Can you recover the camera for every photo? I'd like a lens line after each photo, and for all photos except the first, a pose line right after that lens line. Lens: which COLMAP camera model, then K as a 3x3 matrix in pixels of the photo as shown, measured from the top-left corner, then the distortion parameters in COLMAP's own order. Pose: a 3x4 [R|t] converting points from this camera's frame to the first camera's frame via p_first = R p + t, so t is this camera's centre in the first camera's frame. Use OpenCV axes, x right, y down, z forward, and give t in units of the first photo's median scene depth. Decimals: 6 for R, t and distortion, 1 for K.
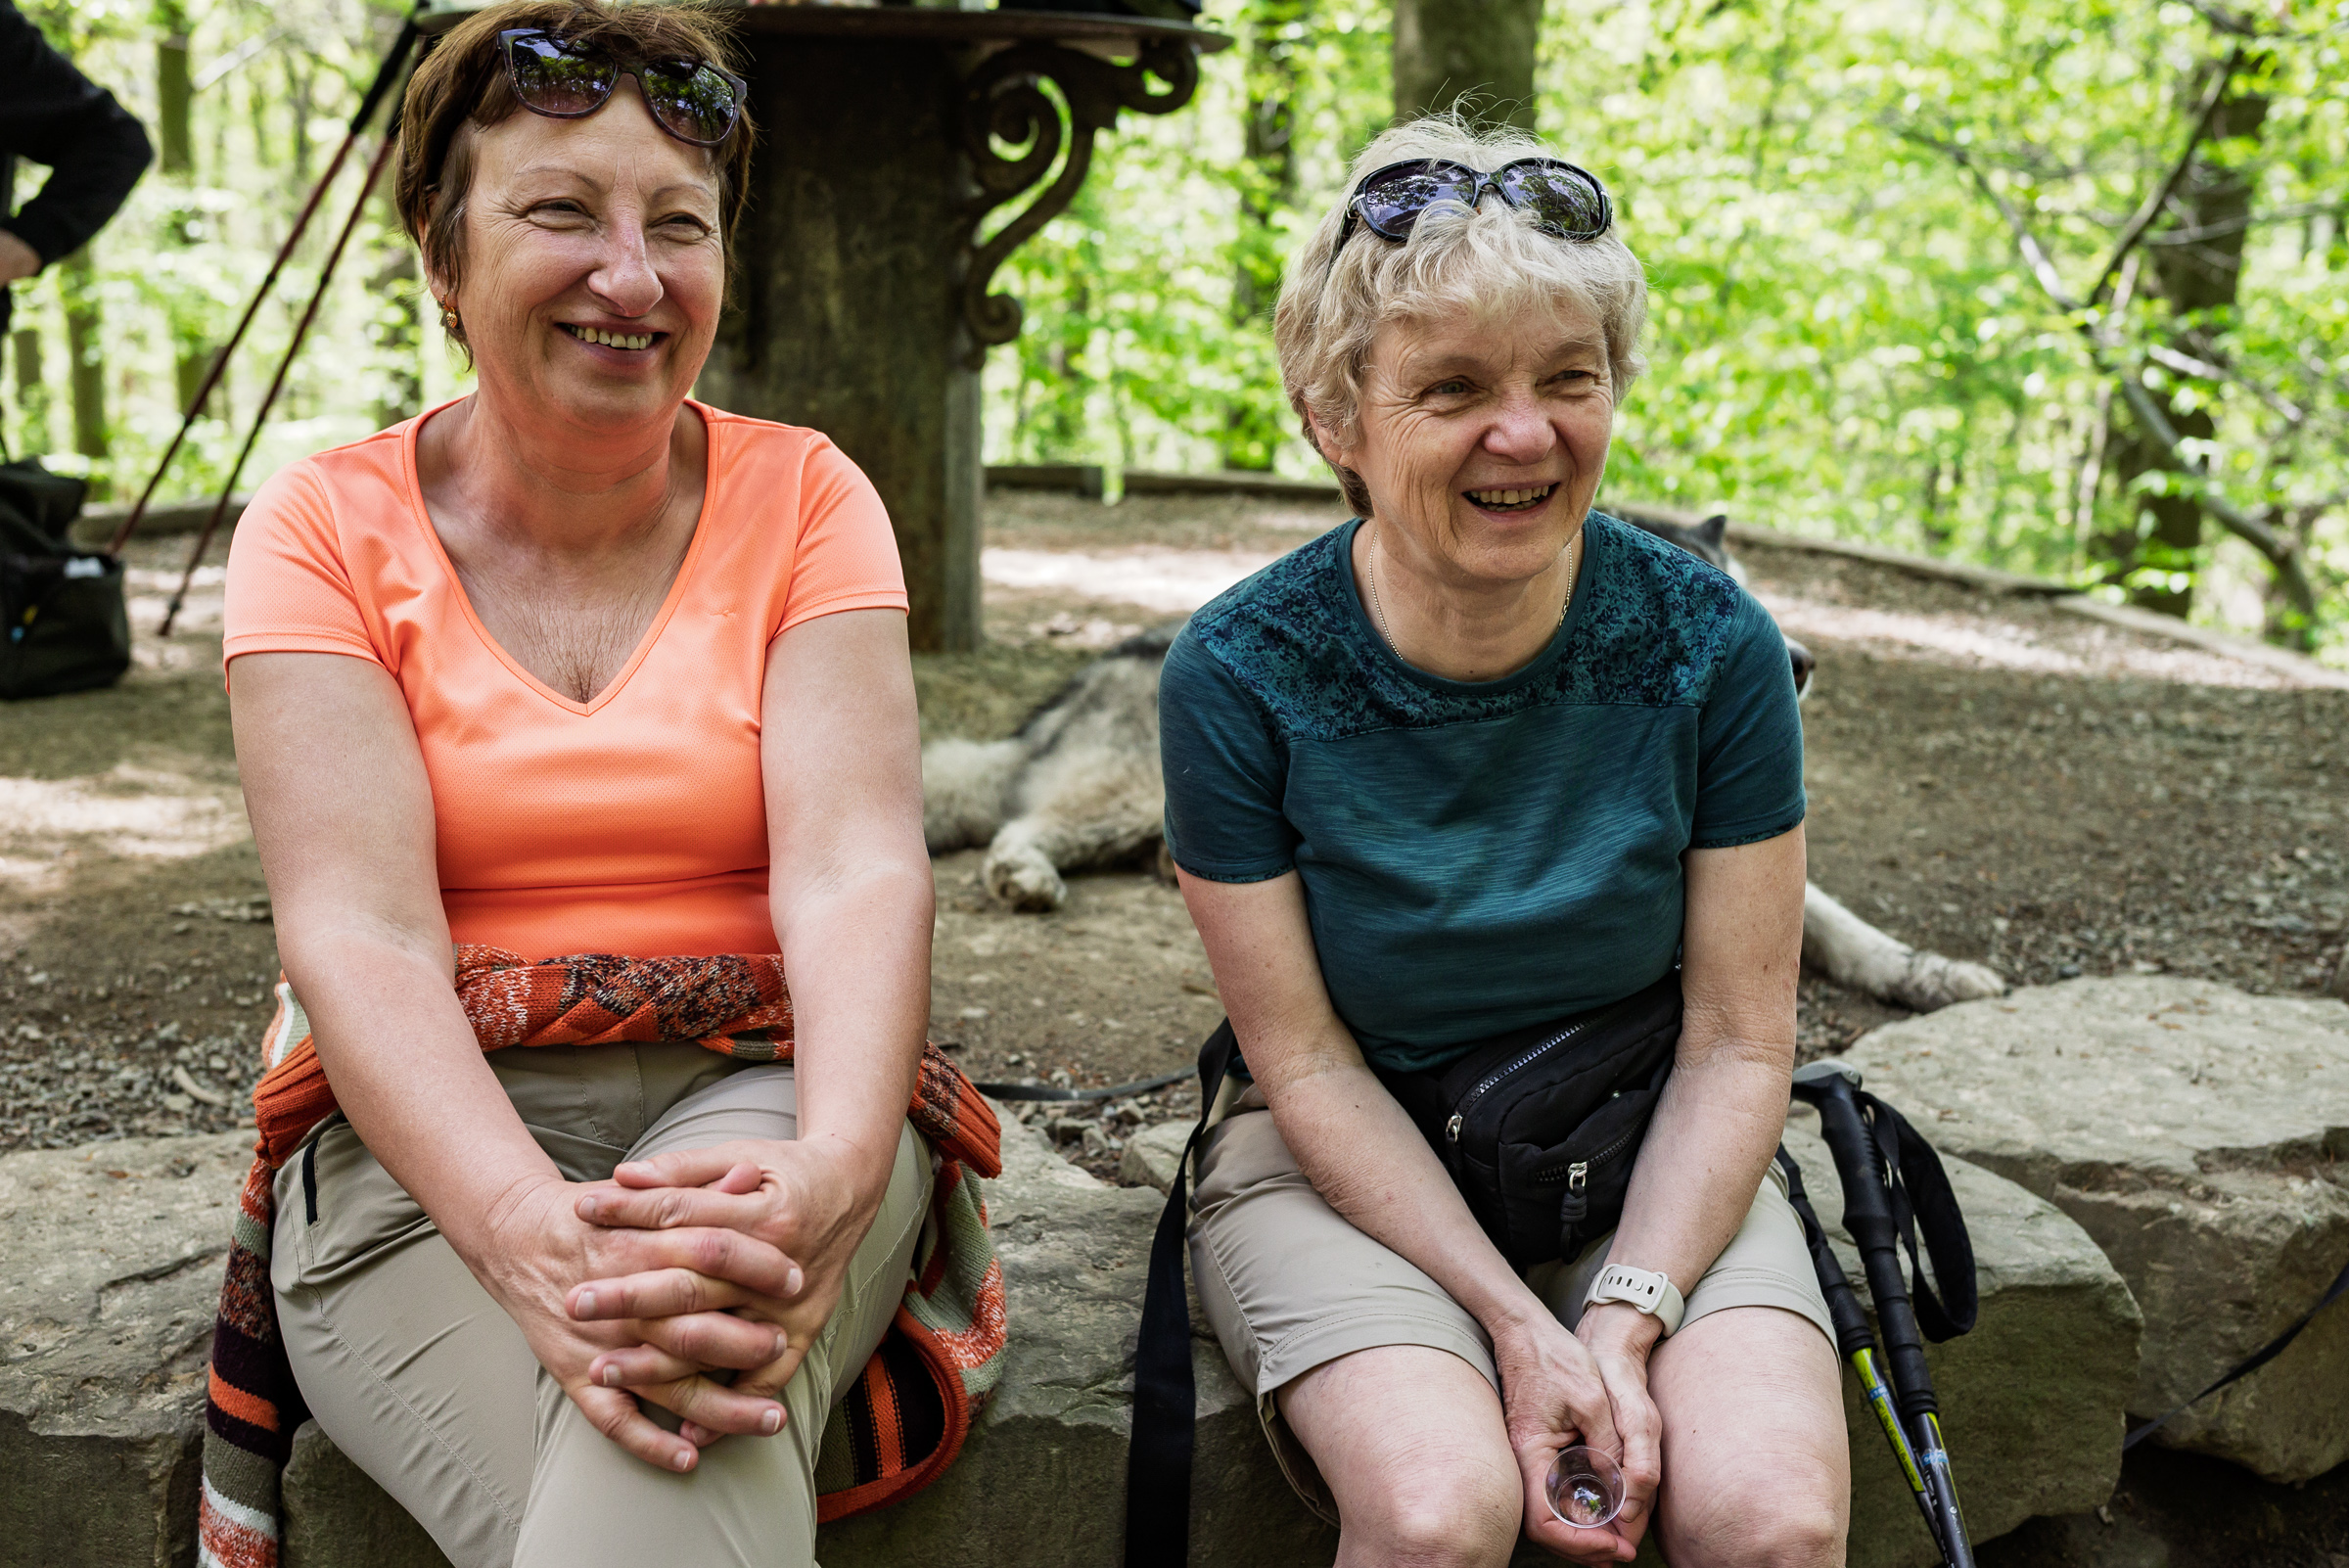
lens RADIAL K [[2731.1, 0, 1179.0], [0, 2731.1, 785.5], [0, 0, 1]] dist [0.006518, 0.000000]
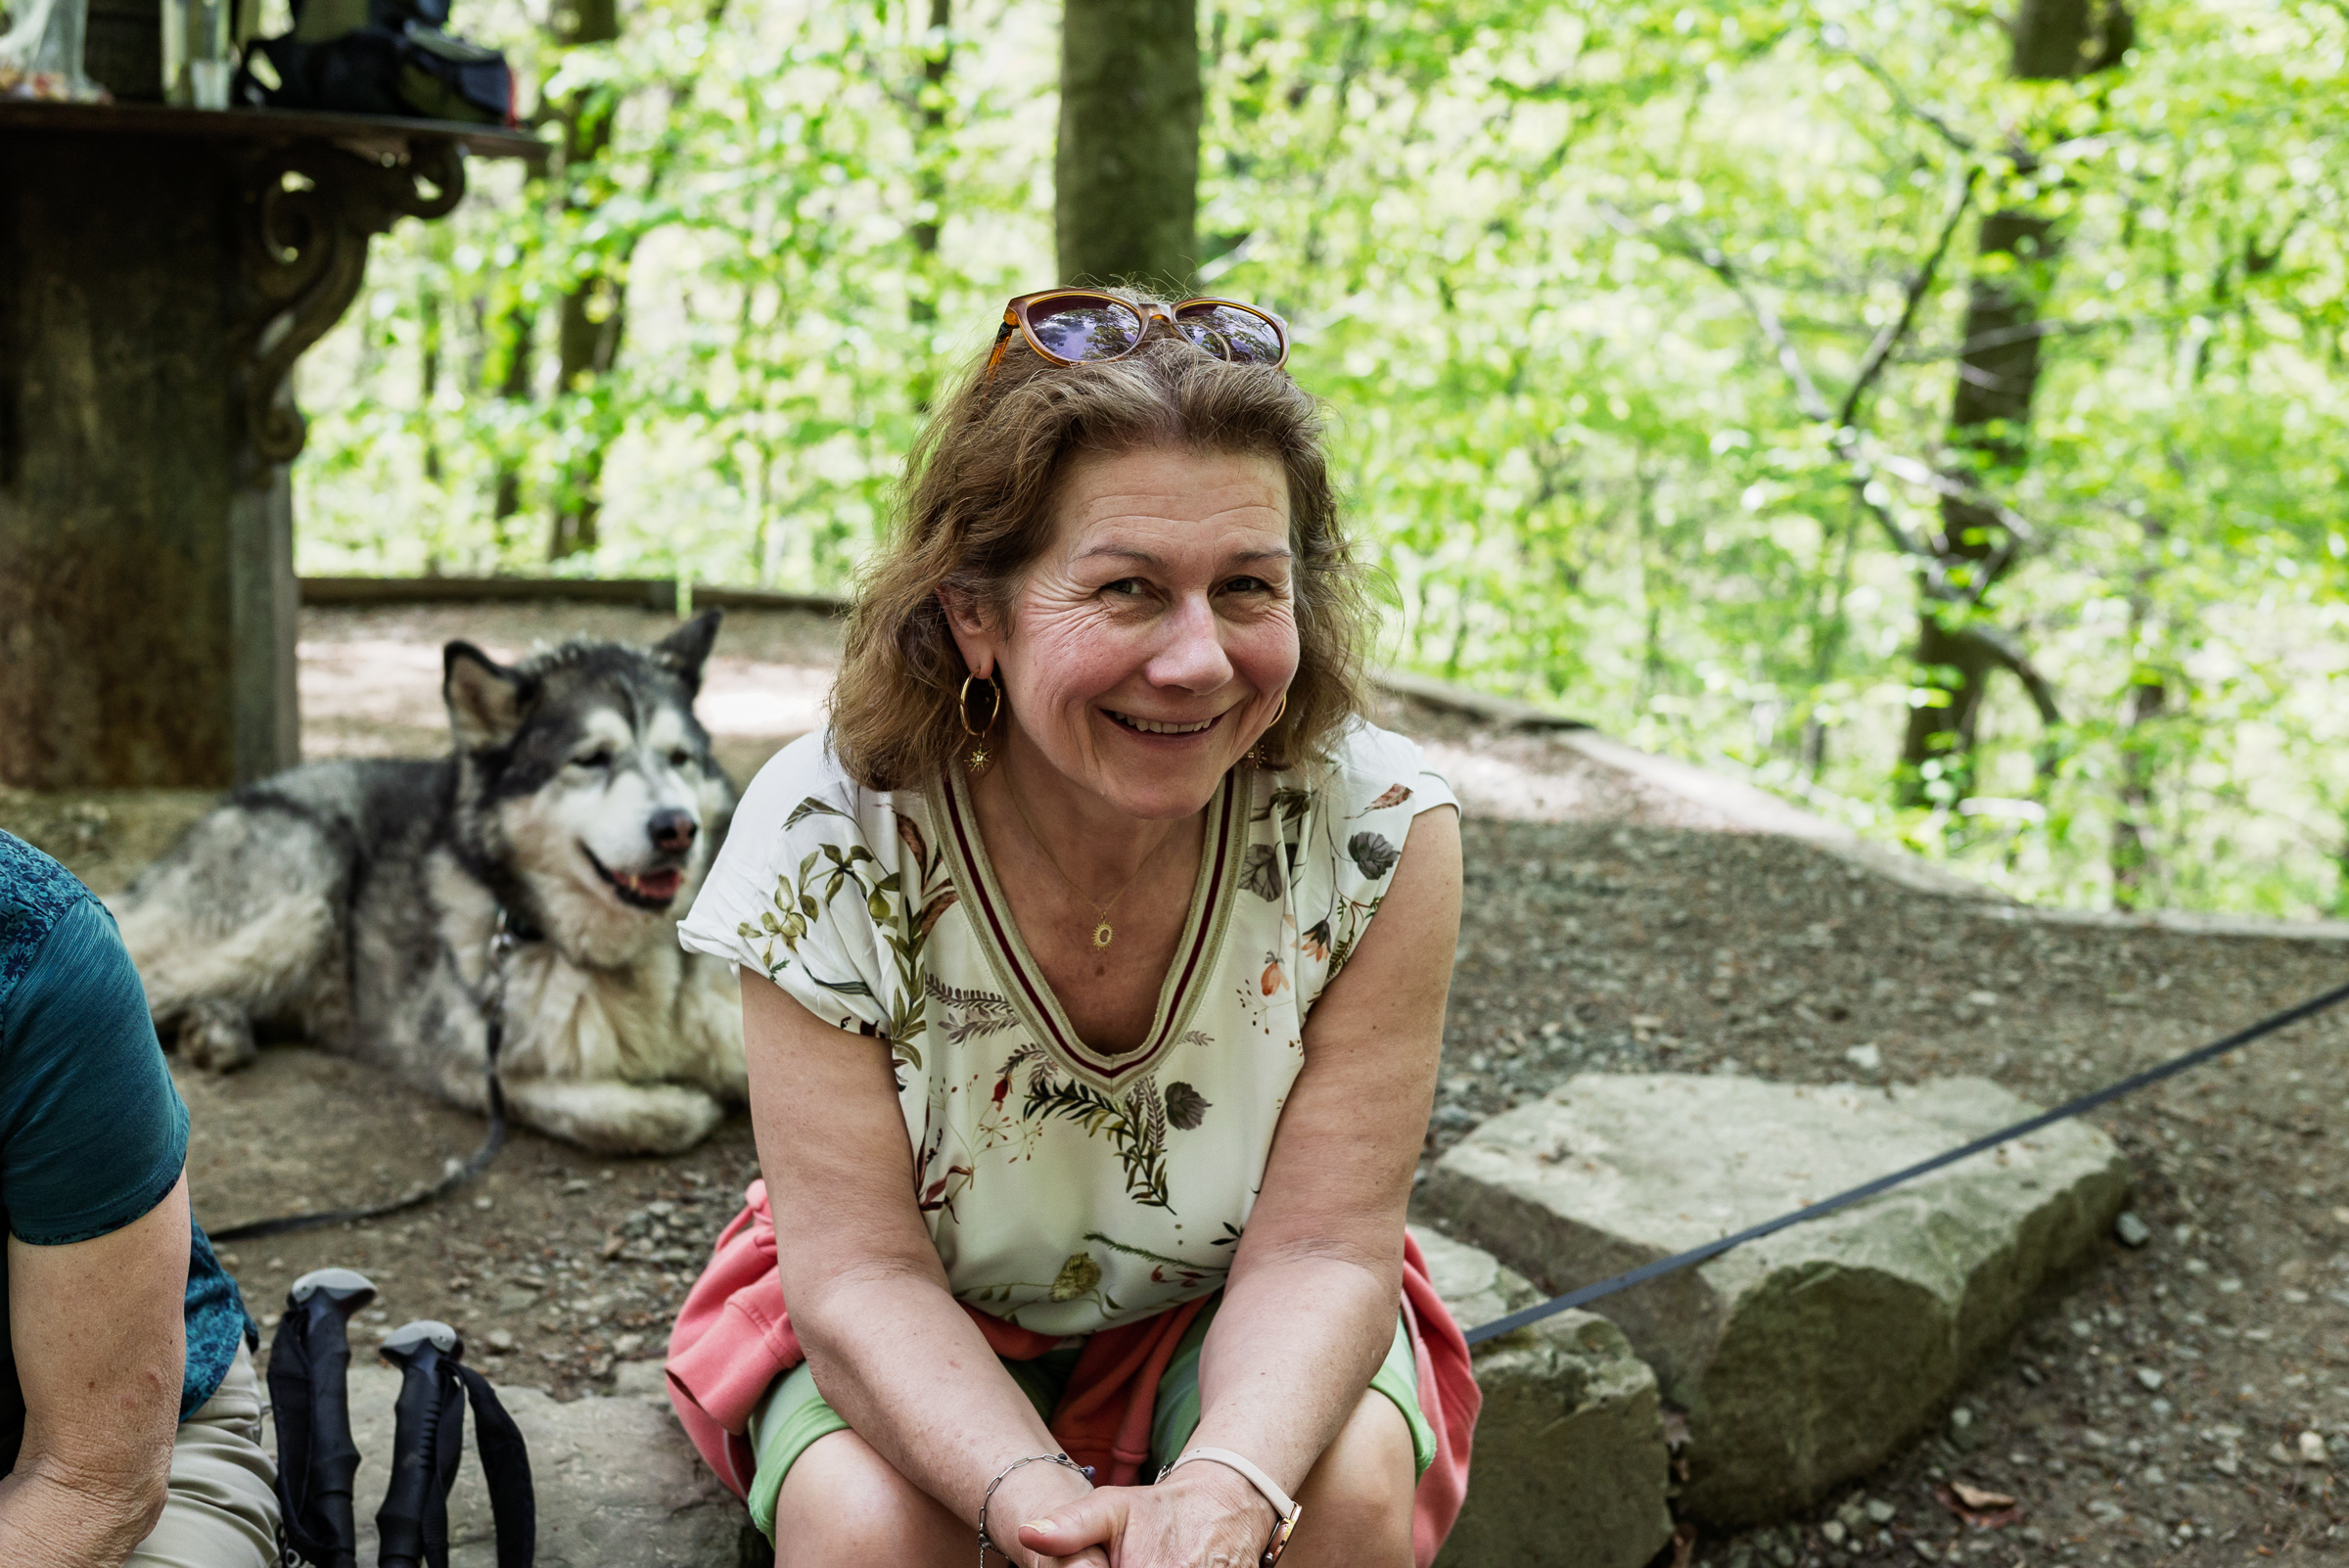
lens RADIAL K [[2731.1, 0, 1149.9], [0, 2731.1, 790.2], [0, 0, 1]] dist [0.006518, 0.000000]
pose [[0.999952, 0.007786, 0.005987, 0.338885], [-0.007563, 0.999312, -0.036311, -0.025679], [-0.006265, 0.036263, 0.999323, 0.100780]]
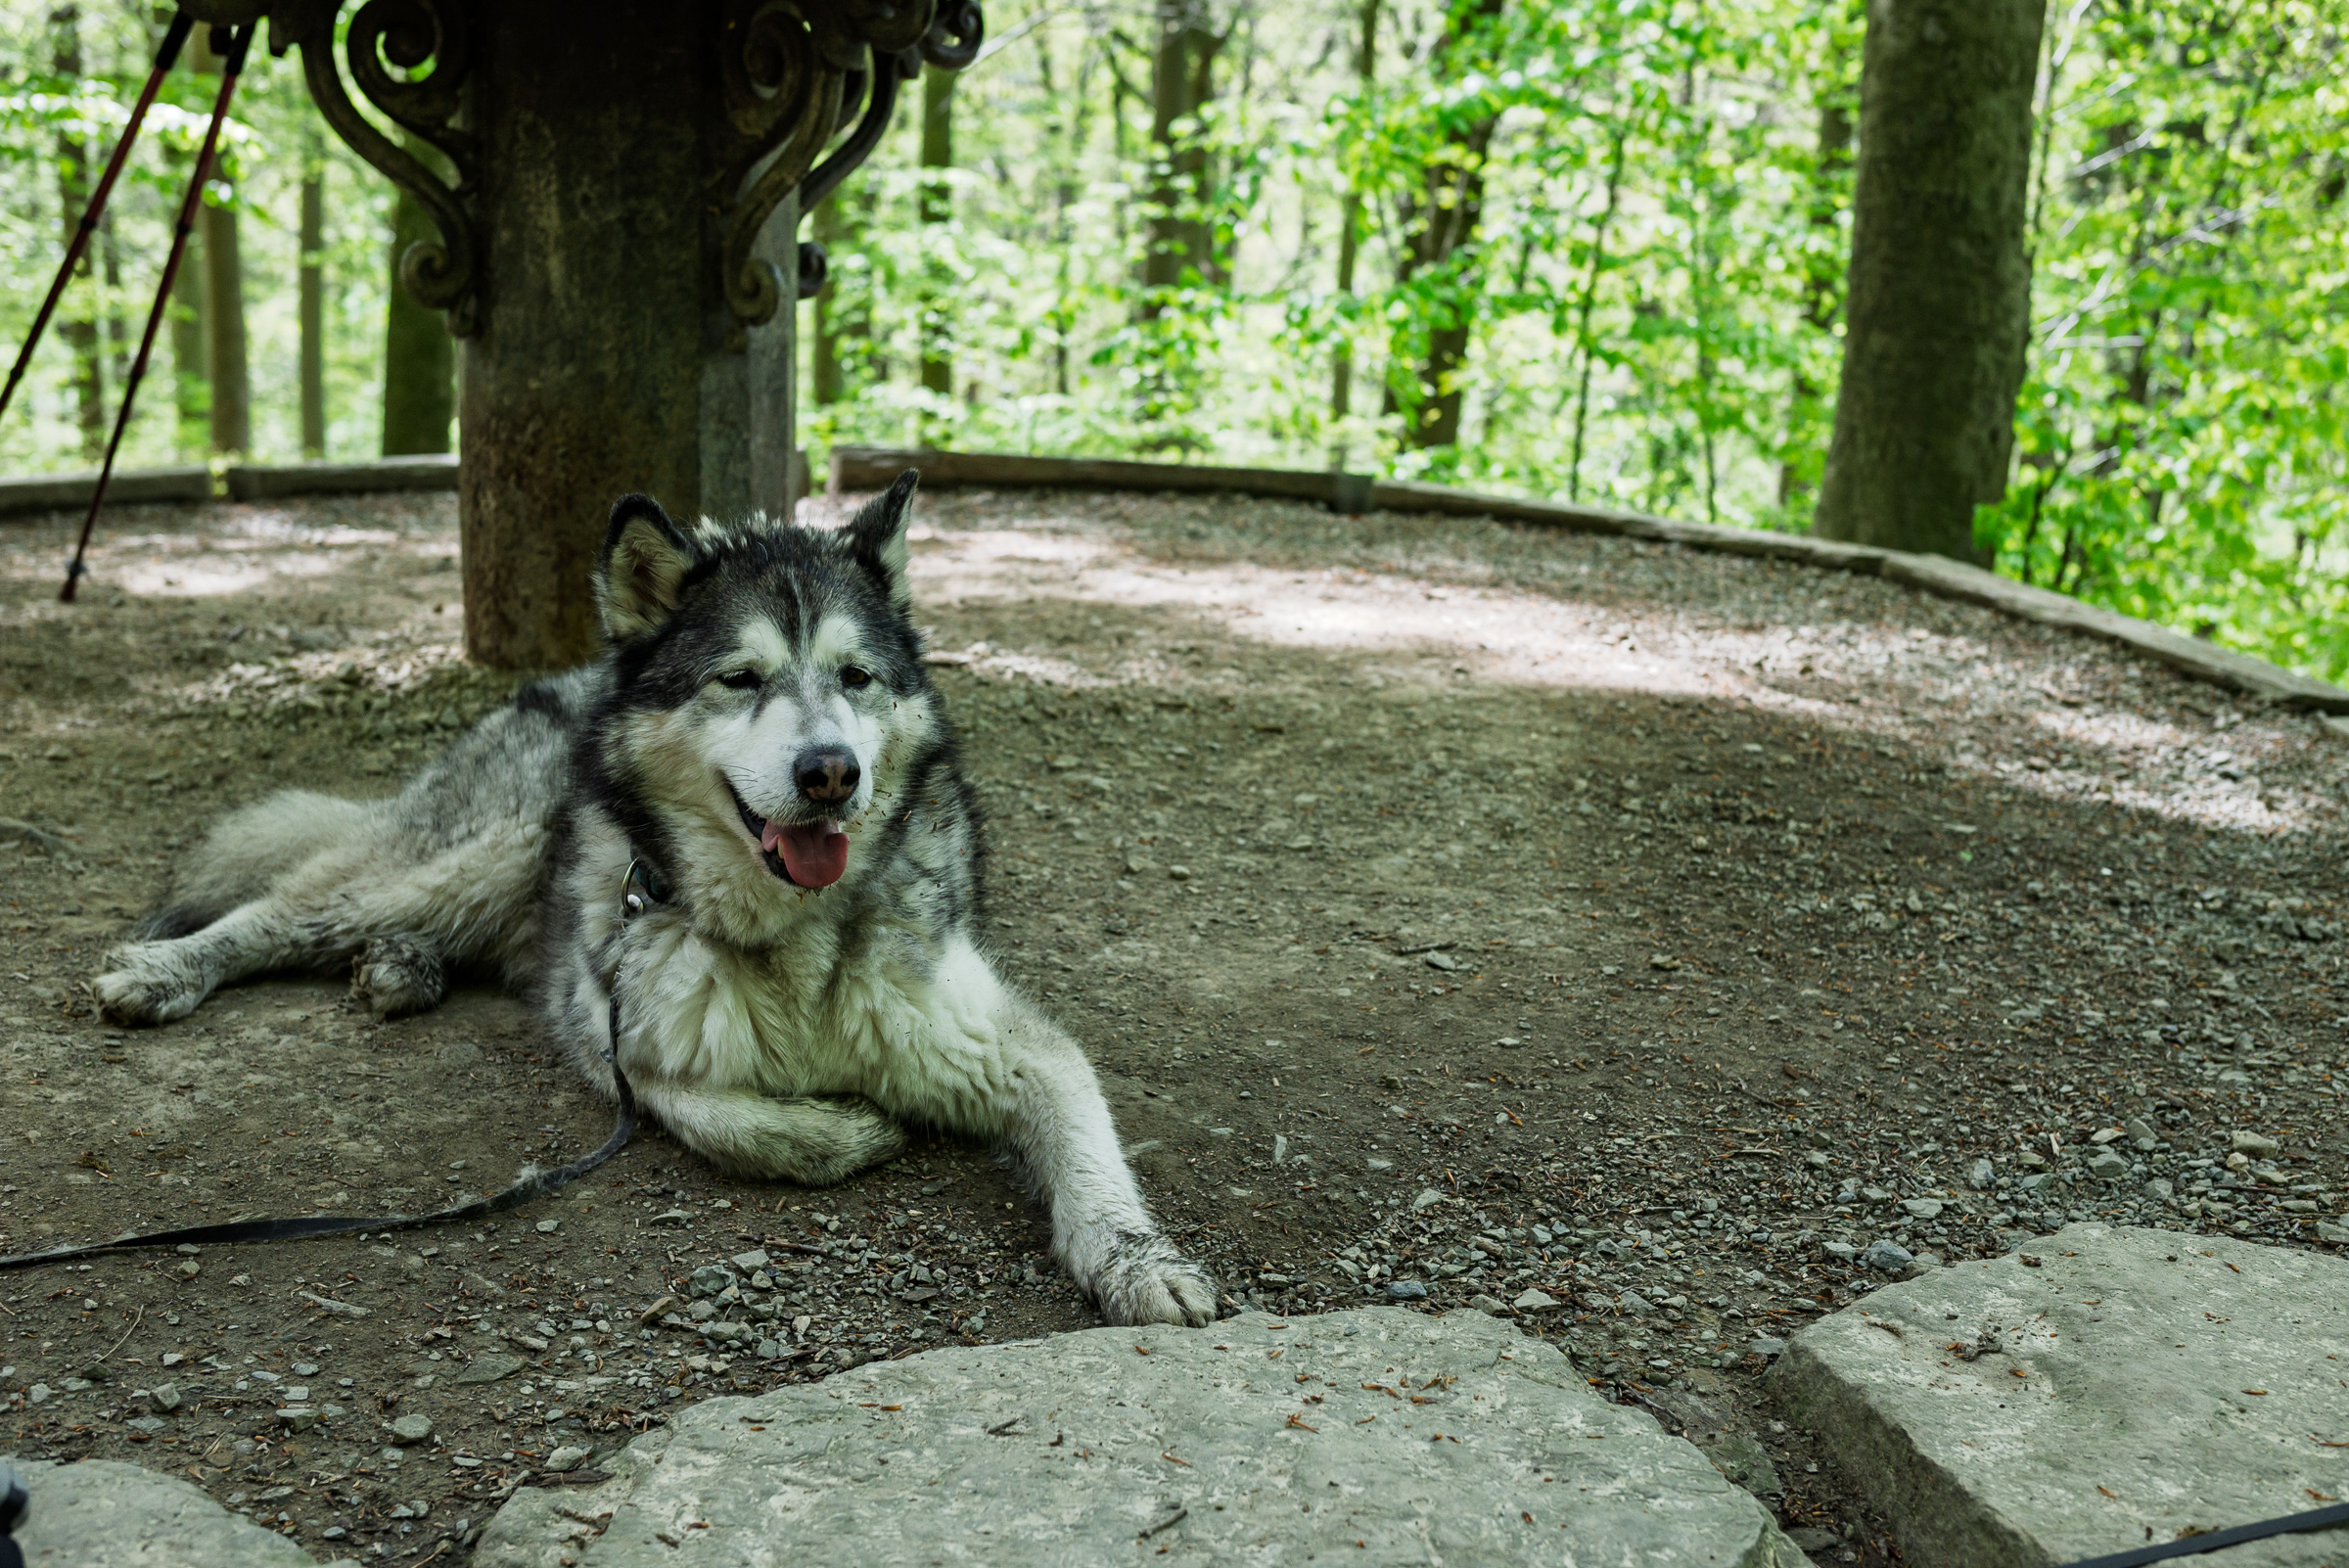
lens RADIAL K [[2731.1, 0, 1177.5], [0, 2731.1, 780.5], [0, 0, 1]] dist [0.006518, 0.000000]
pose [[0.946892, 0.082267, -0.310849, 0.493063], [-0.084807, 0.996383, 0.005363, -0.054729], [0.310166, 0.021284, 0.950444, 0.369170]]
